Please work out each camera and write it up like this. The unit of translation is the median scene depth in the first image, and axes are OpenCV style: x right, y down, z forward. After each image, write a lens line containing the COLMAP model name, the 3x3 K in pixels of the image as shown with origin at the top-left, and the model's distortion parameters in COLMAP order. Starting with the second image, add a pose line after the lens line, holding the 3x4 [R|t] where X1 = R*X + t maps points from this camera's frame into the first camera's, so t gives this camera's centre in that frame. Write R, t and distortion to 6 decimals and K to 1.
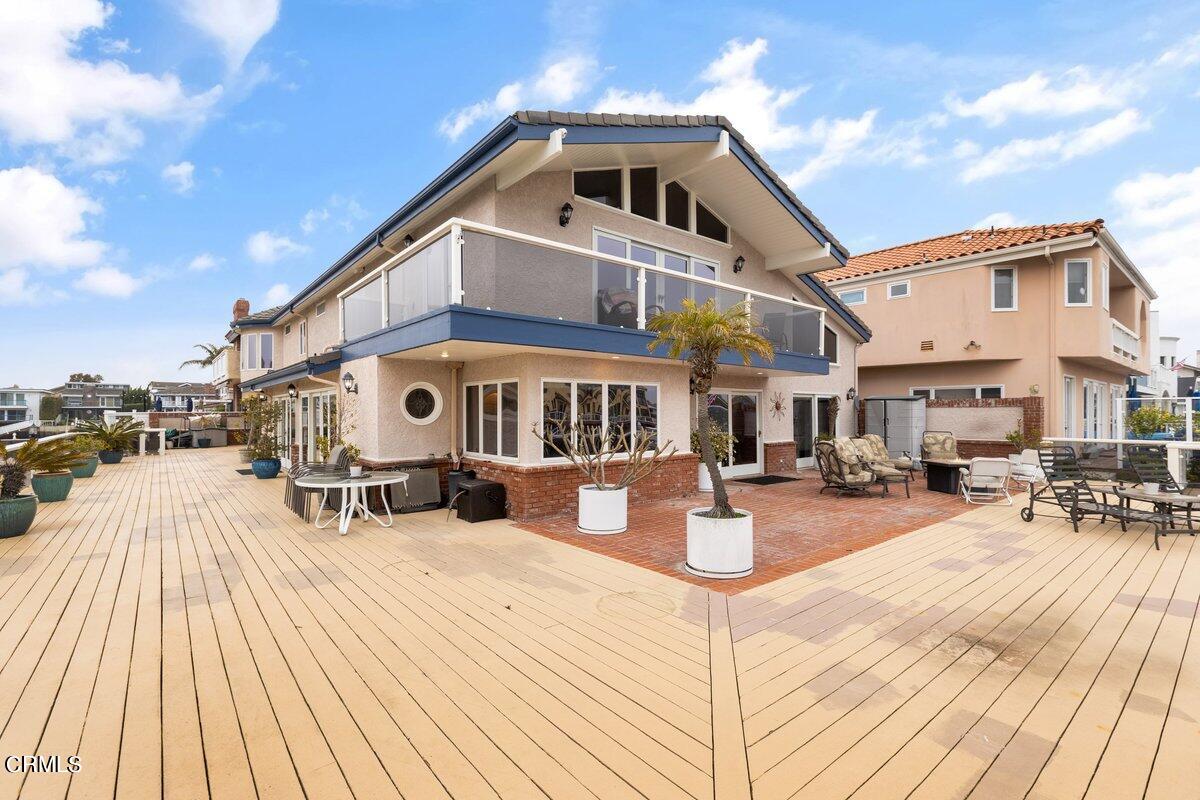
lens RADIAL K [[537.9, 0, 598.8], [0, 537.9, 406.9], [0, 0, 1]] dist [-0.004541, 0.001260]
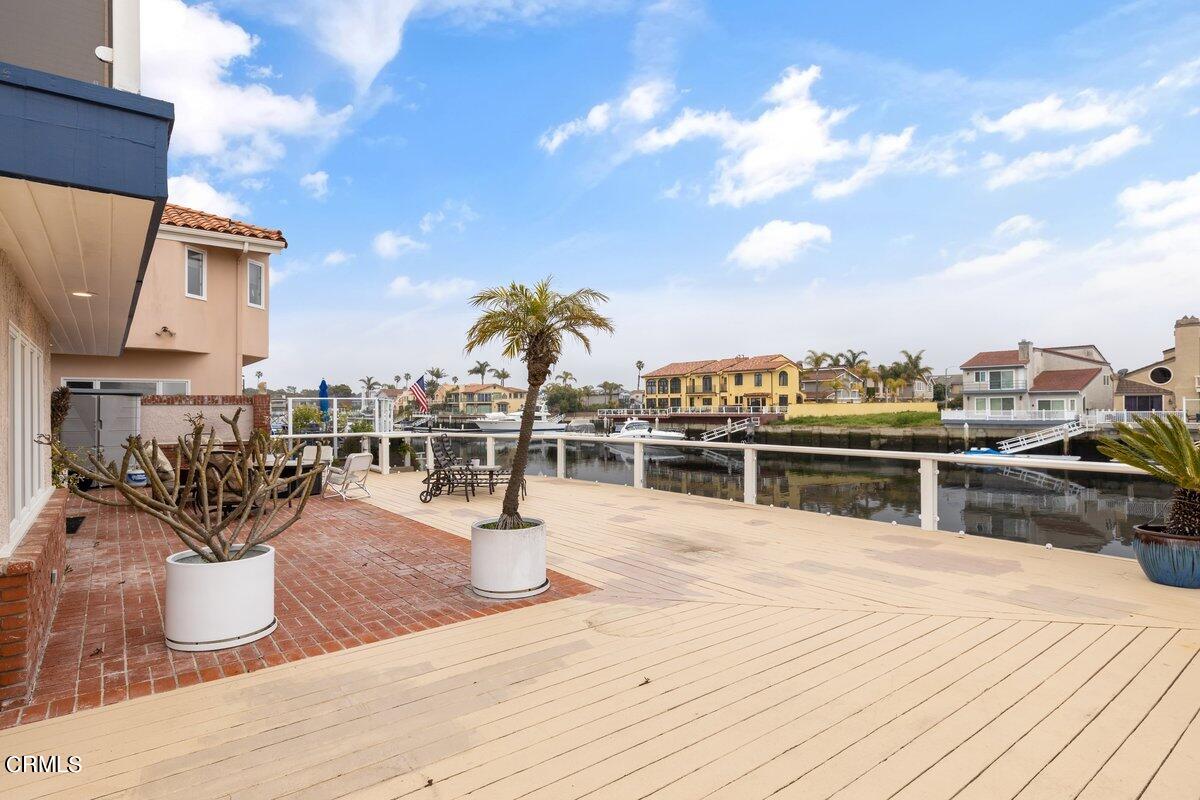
lens RADIAL K [[628.3, 0, 606.6], [0, 628.3, 403.3], [0, 0, 1]] dist [-0.002853, -0.000415]
pose [[0.024645, 0.006916, 0.999672, -0.848083], [-0.001584, 0.999975, -0.006879, 0.010388], [-0.999695, -0.001414, 0.024655, 0.876413]]
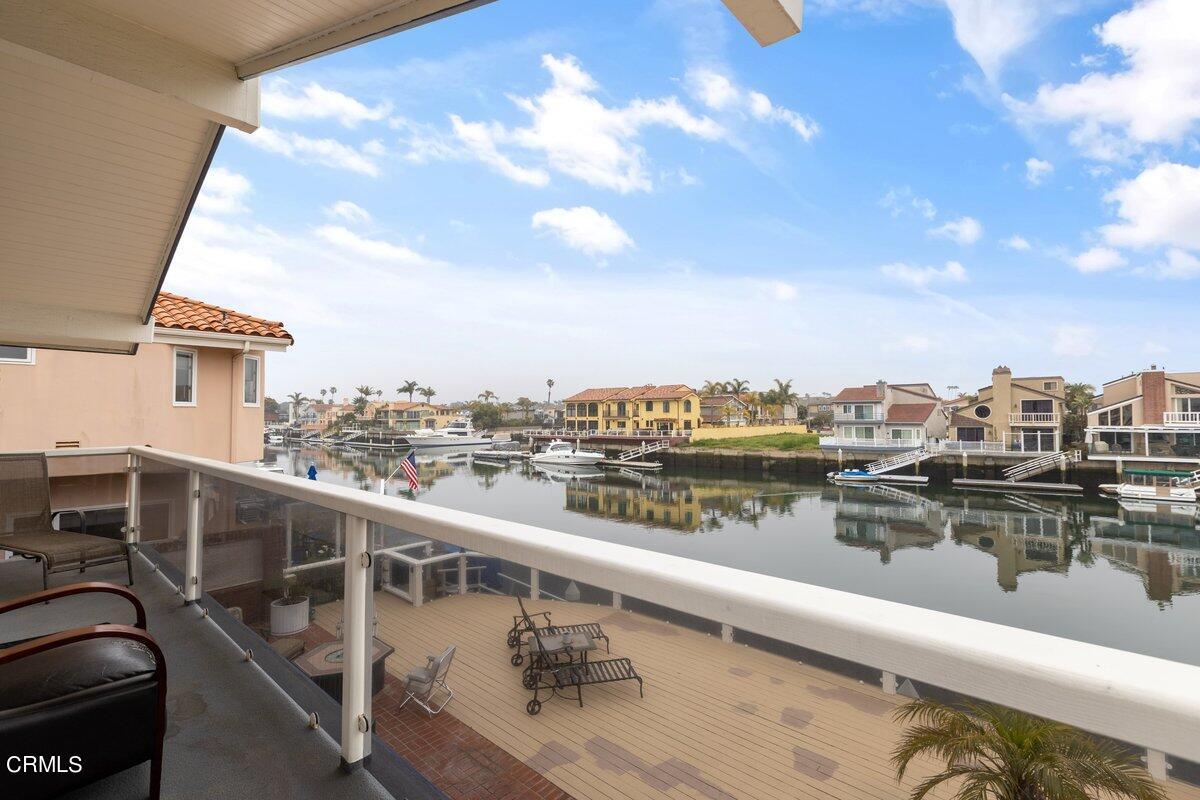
lens RADIAL K [[537.9, 0, 602.7], [0, 537.9, 397.3], [0, 0, 1]] dist [-0.004541, 0.001260]
pose [[-0.141257, 0.029485, 0.989534, -0.327668], [-0.001869, 0.999547, -0.030050, -0.517516], [-0.989971, -0.006094, -0.141138, 1.550098]]
